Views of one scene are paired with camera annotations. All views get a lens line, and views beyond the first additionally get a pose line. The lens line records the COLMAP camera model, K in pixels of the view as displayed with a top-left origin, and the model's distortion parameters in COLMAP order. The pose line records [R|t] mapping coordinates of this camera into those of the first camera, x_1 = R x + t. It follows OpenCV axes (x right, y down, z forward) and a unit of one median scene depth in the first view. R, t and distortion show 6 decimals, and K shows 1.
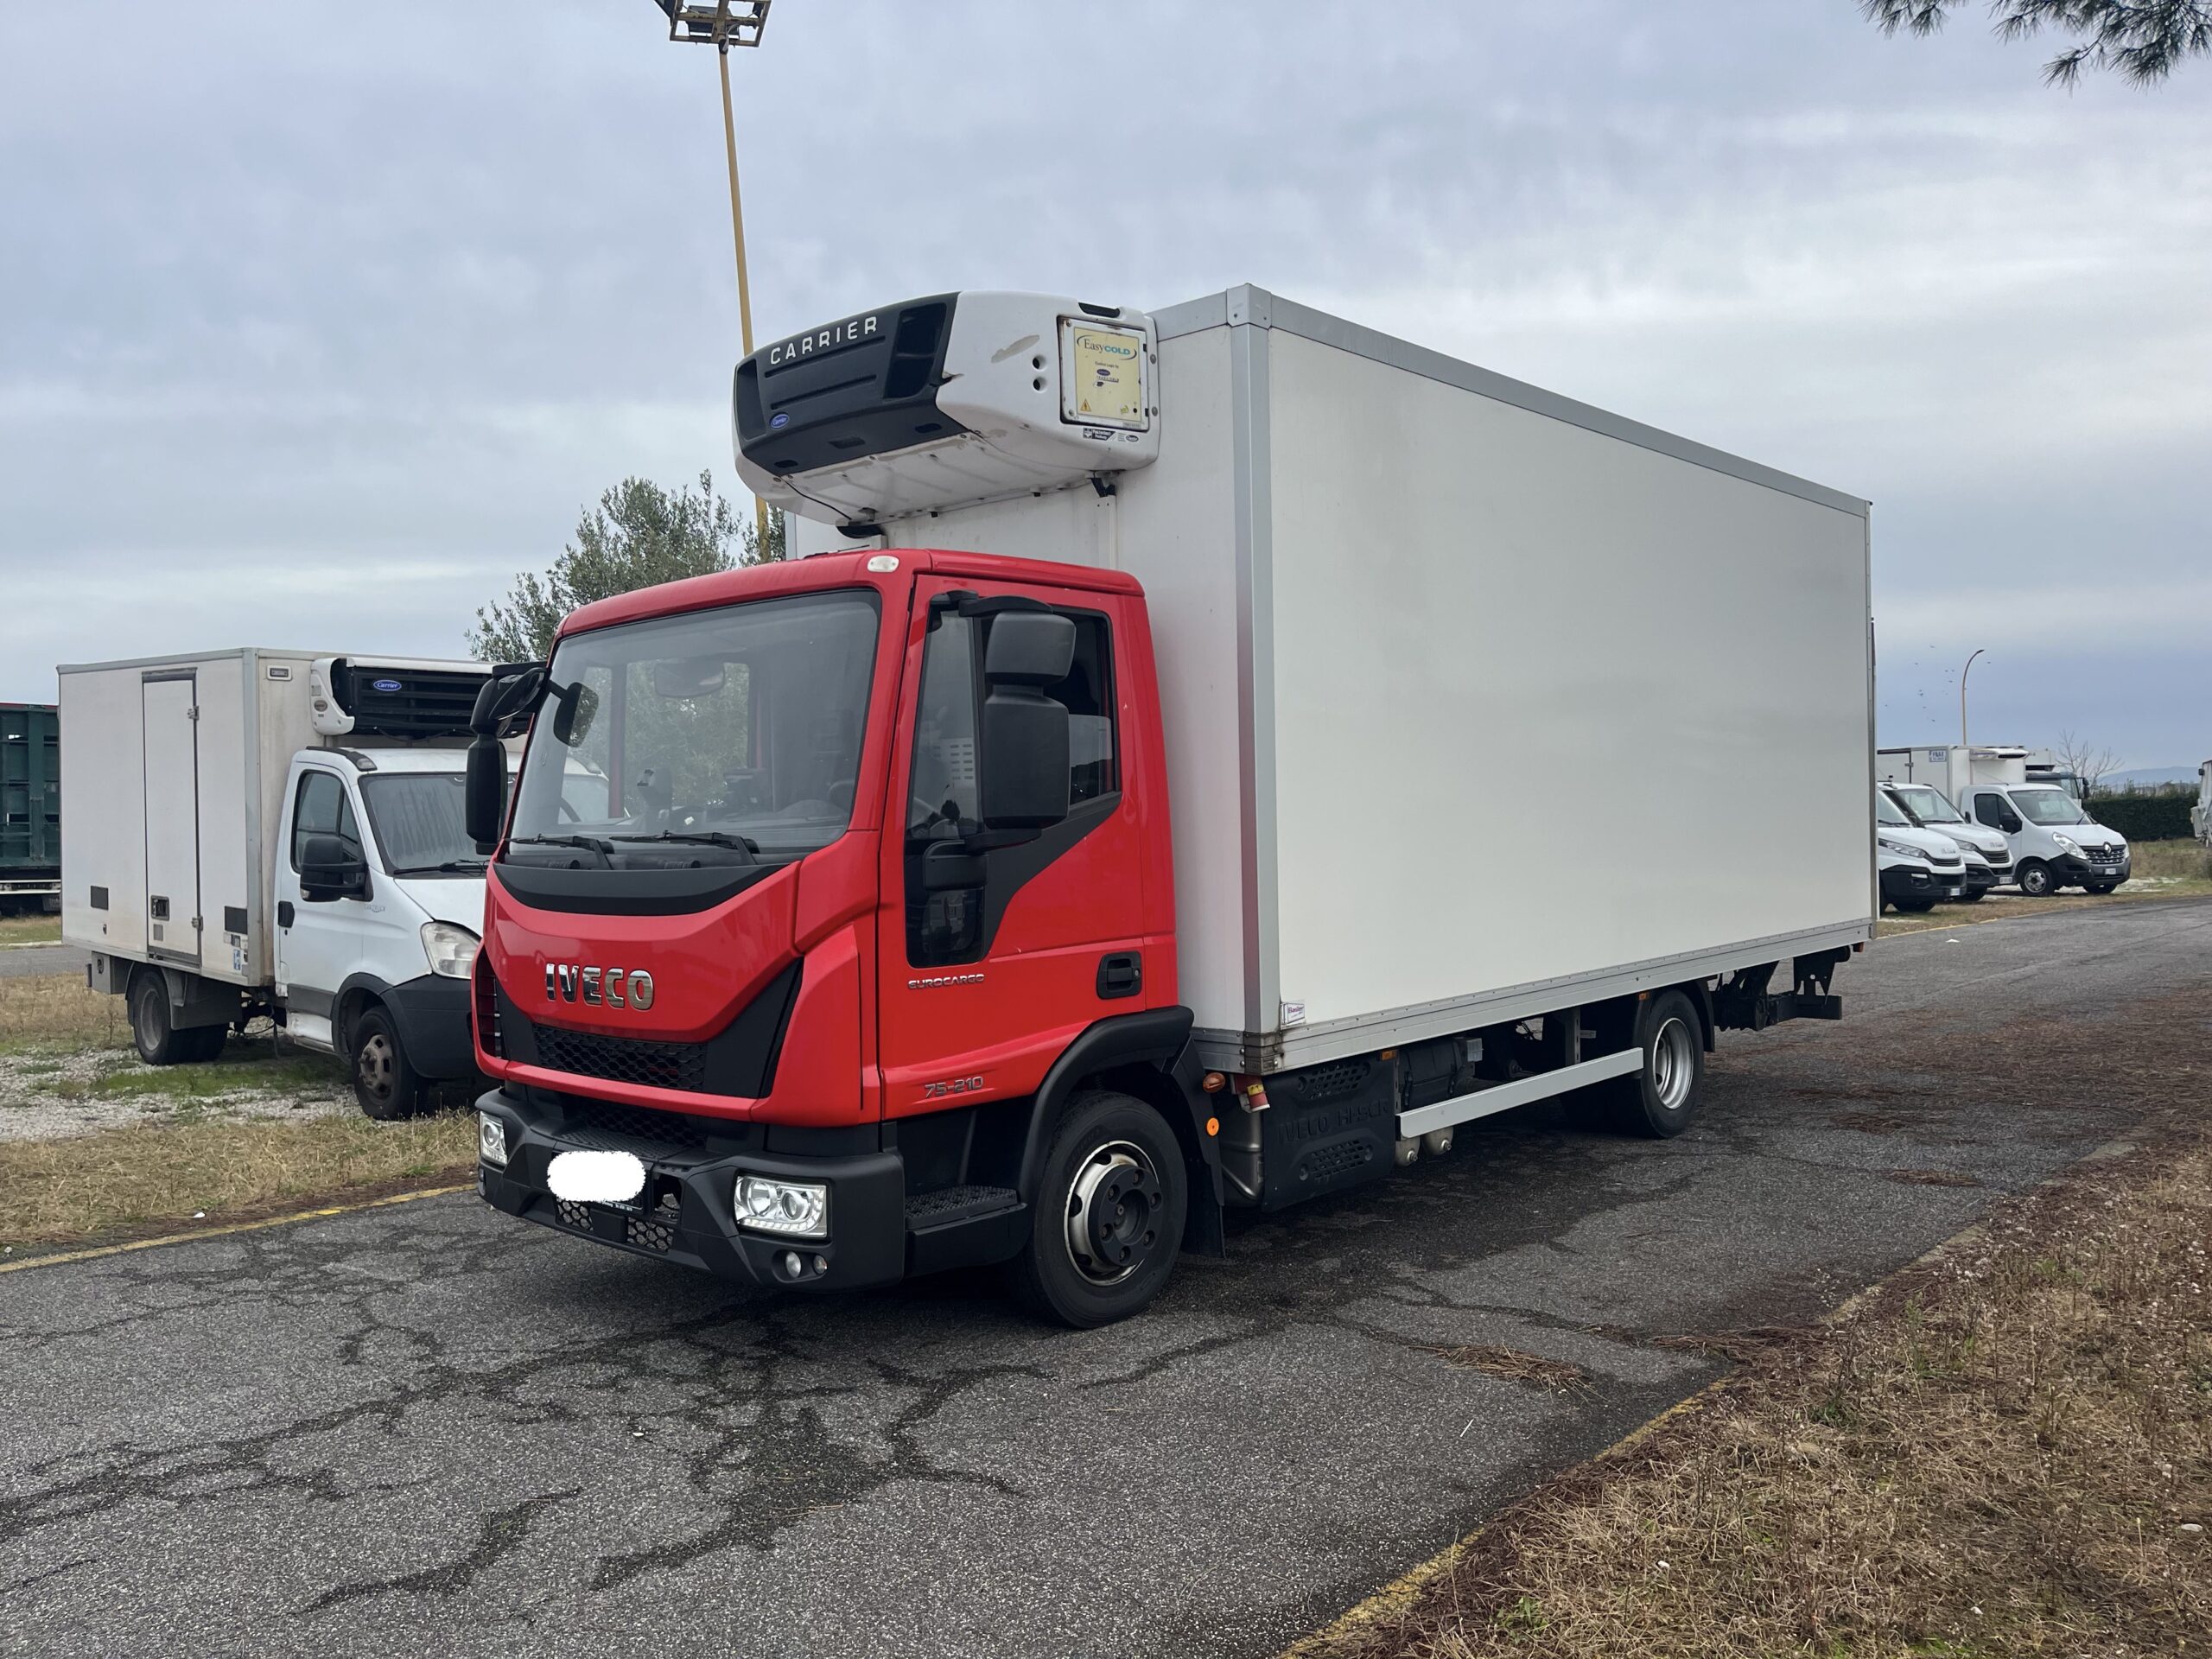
lens RADIAL K [[1704.1, 0, 1106.0], [0, 1704.1, 829.5], [0, 0, 1]] dist [0.009259, -0.001041]
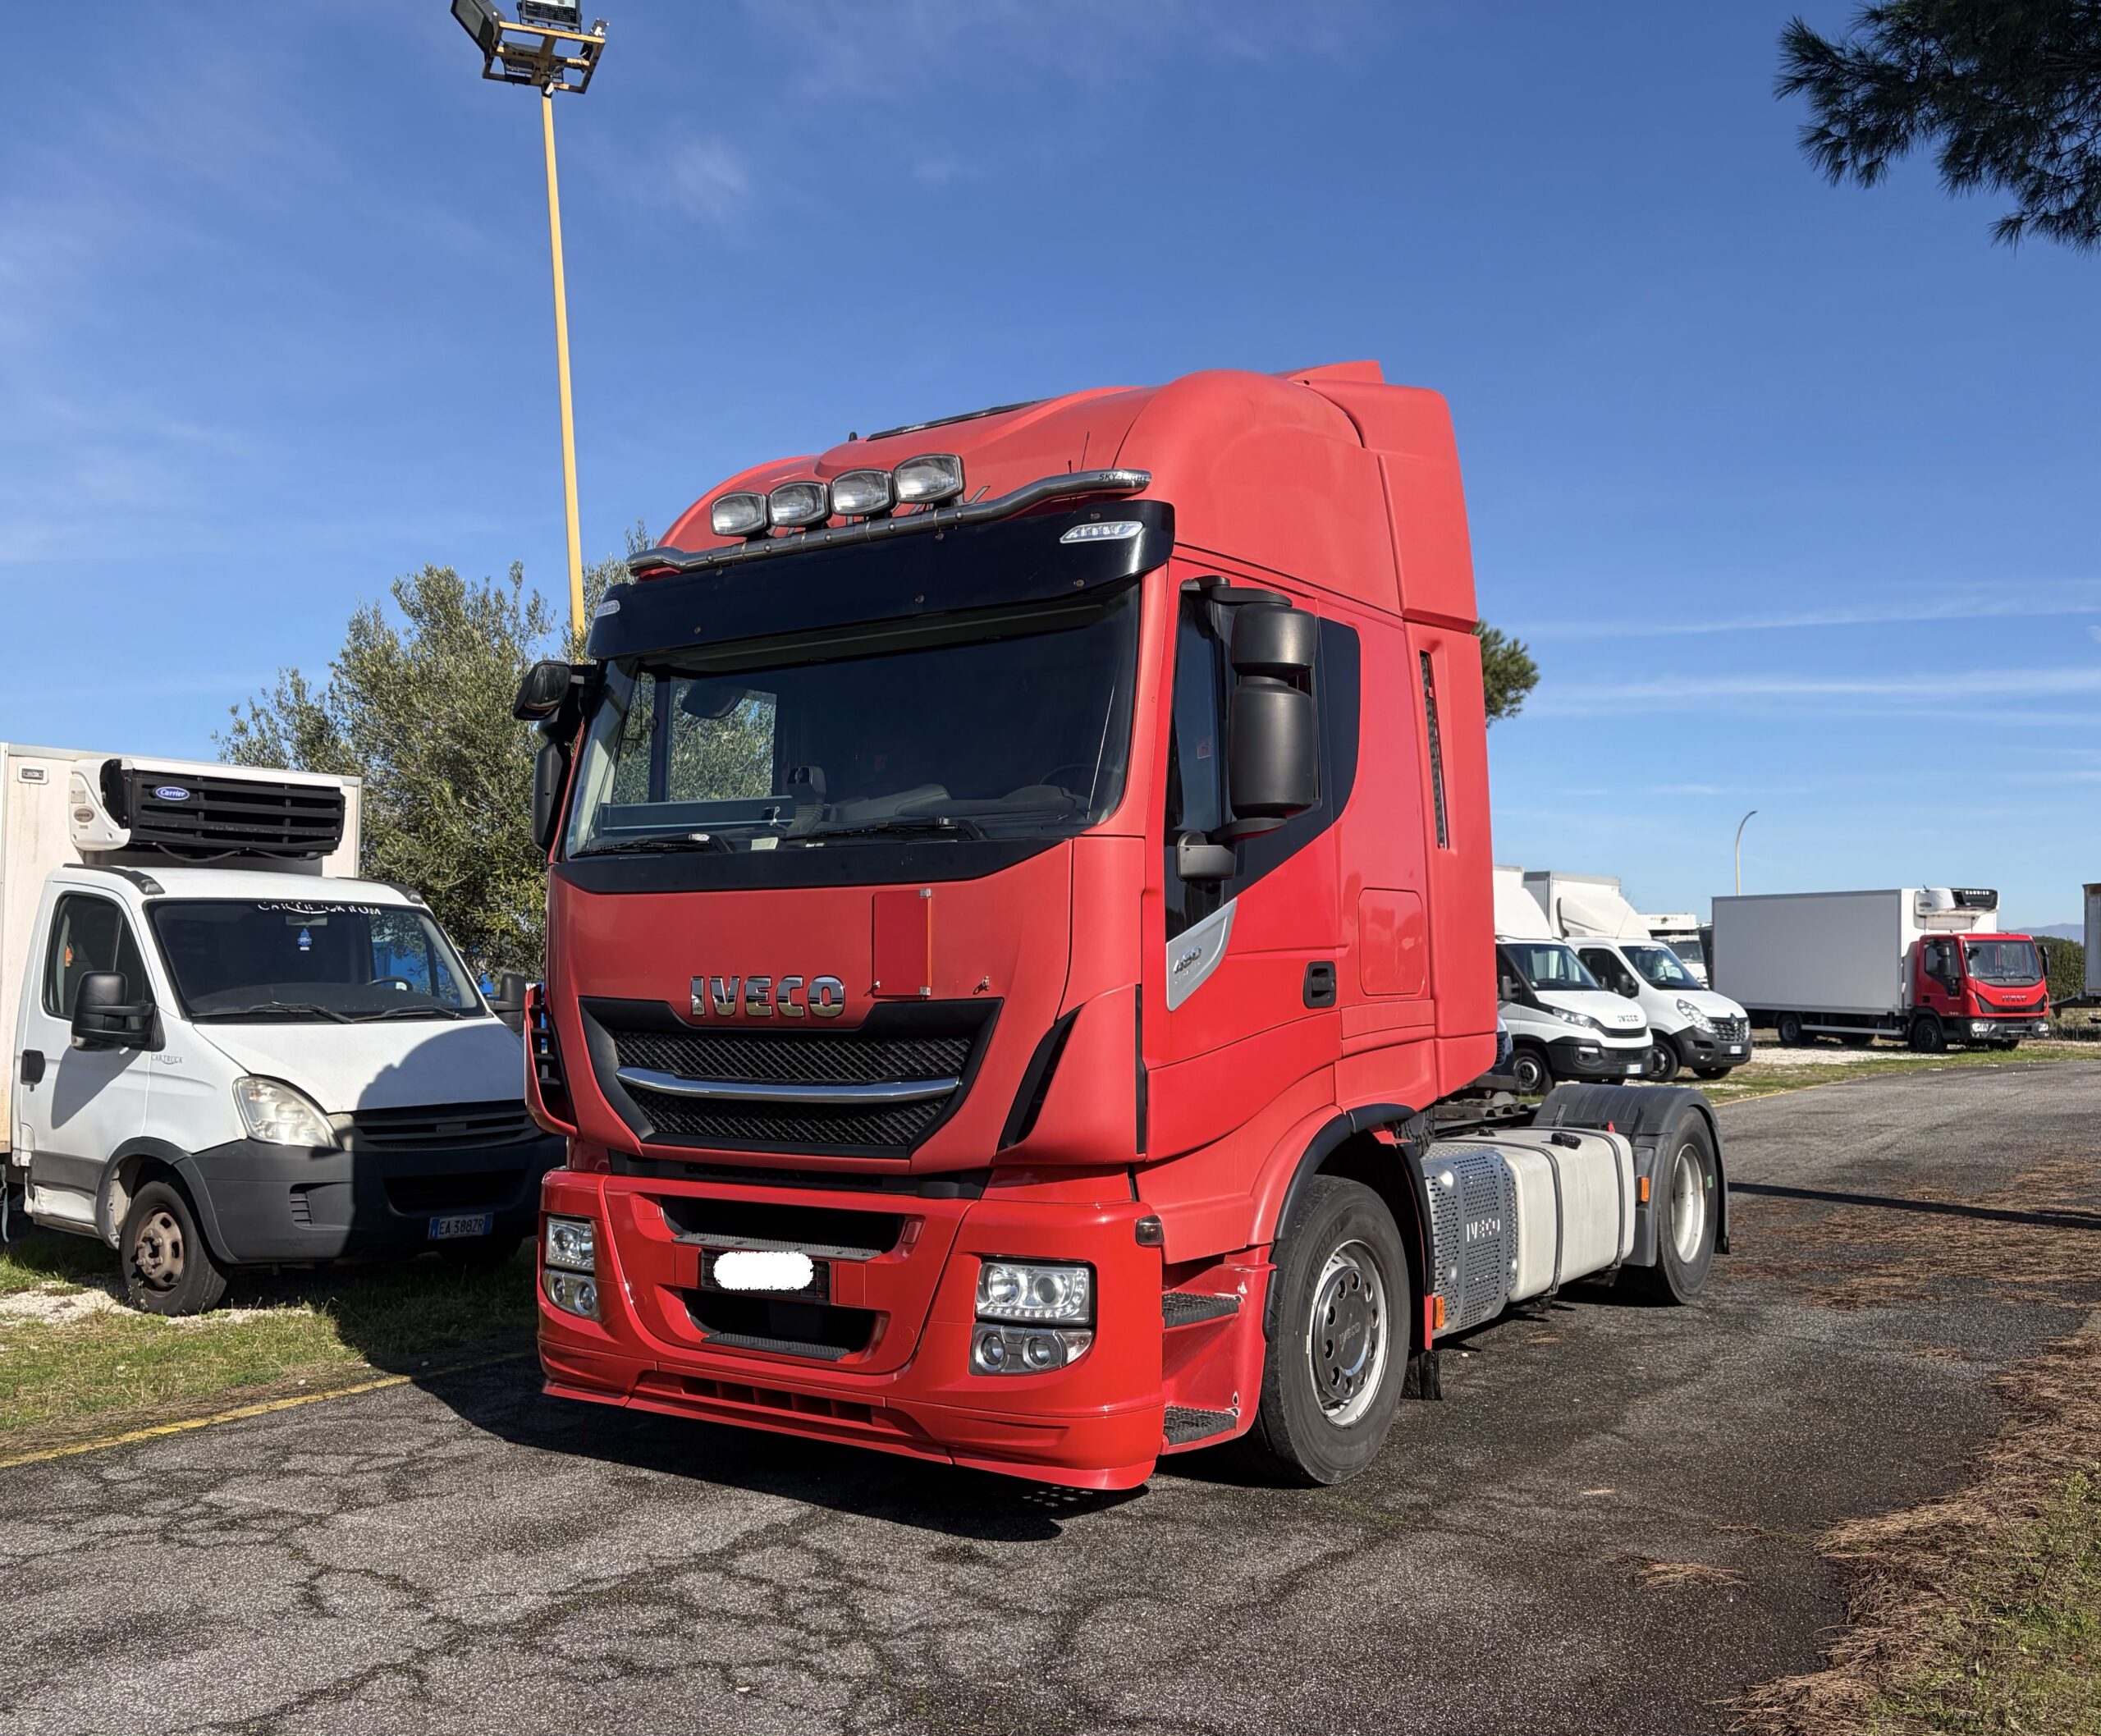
lens RADIAL K [[1849.0, 0, 1050.5], [0, 1849.0, 868.0], [0, 0, 1]] dist [0.139404, -0.238636]
pose [[0.987600, 0.024474, 0.155071, -0.137940], [-0.015086, 0.997997, -0.061432, 0.002784], [-0.156264, 0.058330, 0.985991, 0.018769]]
